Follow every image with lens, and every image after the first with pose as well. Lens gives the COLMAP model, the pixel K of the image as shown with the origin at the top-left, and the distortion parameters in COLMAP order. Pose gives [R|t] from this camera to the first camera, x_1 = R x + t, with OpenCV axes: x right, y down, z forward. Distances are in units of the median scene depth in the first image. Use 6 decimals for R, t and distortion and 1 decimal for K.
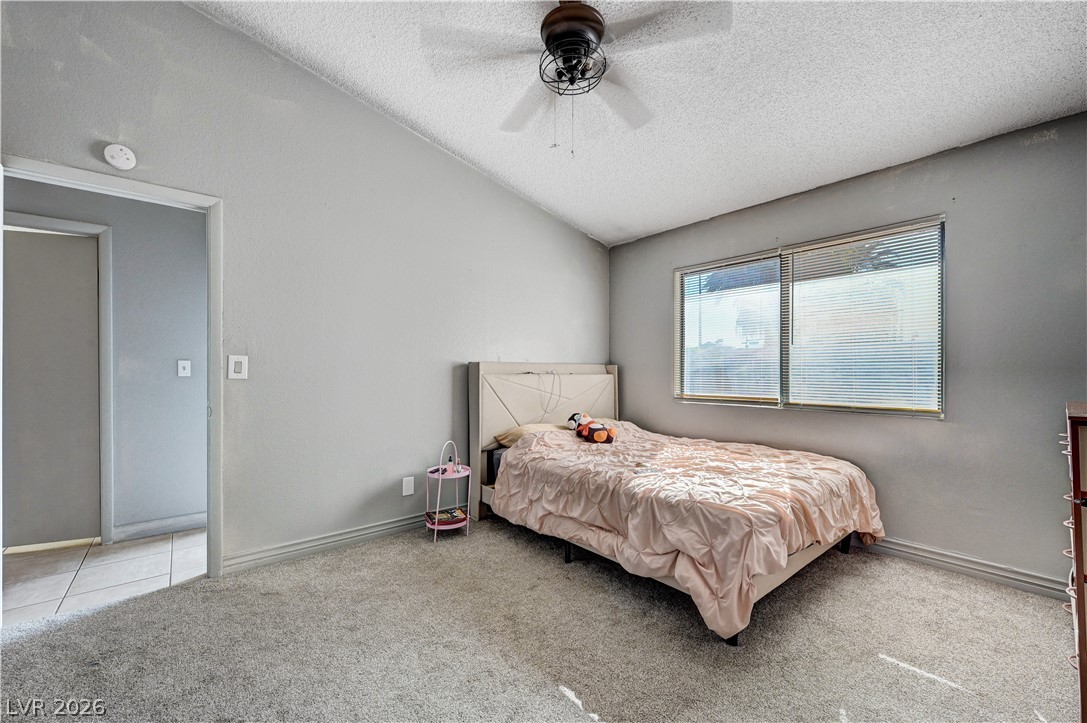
lens RADIAL K [[430.2, 0, 545.6], [0, 430.2, 365.3], [0, 0, 1]] dist [0.002538, 0.000192]
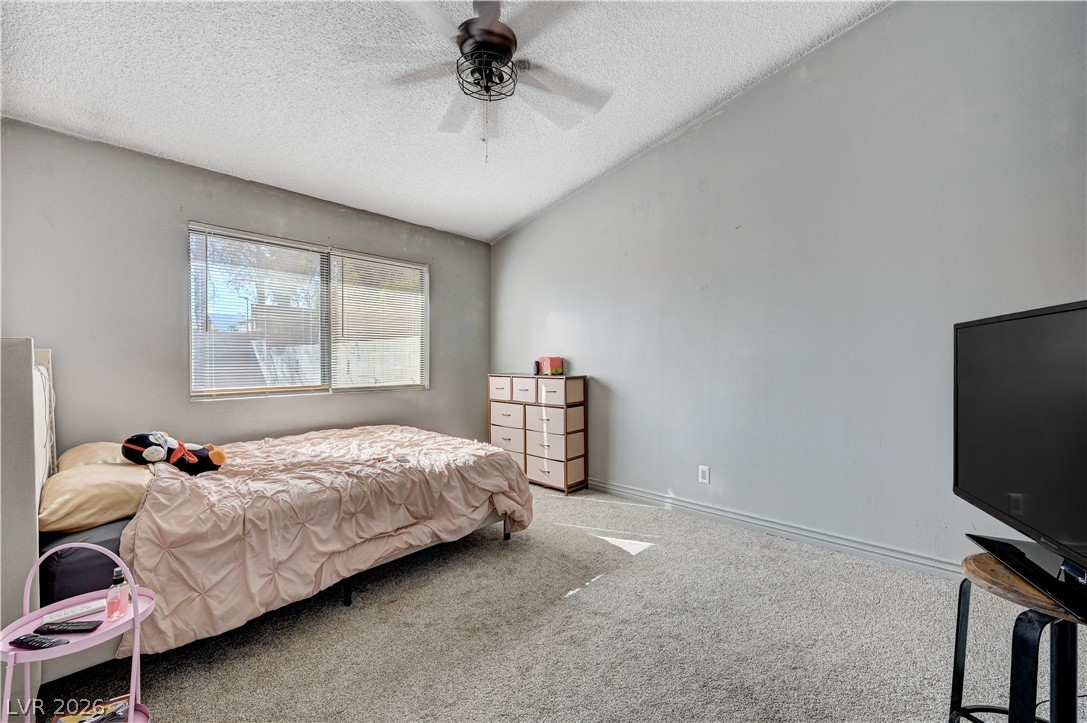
lens RADIAL K [[434.5, 0, 544.4], [0, 434.5, 359.4], [0, 0, 1]] dist [-0.000122, -0.000011]
pose [[-0.122105, 0.000090, 0.992517, -0.773307], [-0.017289, 0.999848, -0.002217, 0.006984], [-0.992367, -0.017430, -0.122085, 0.740645]]
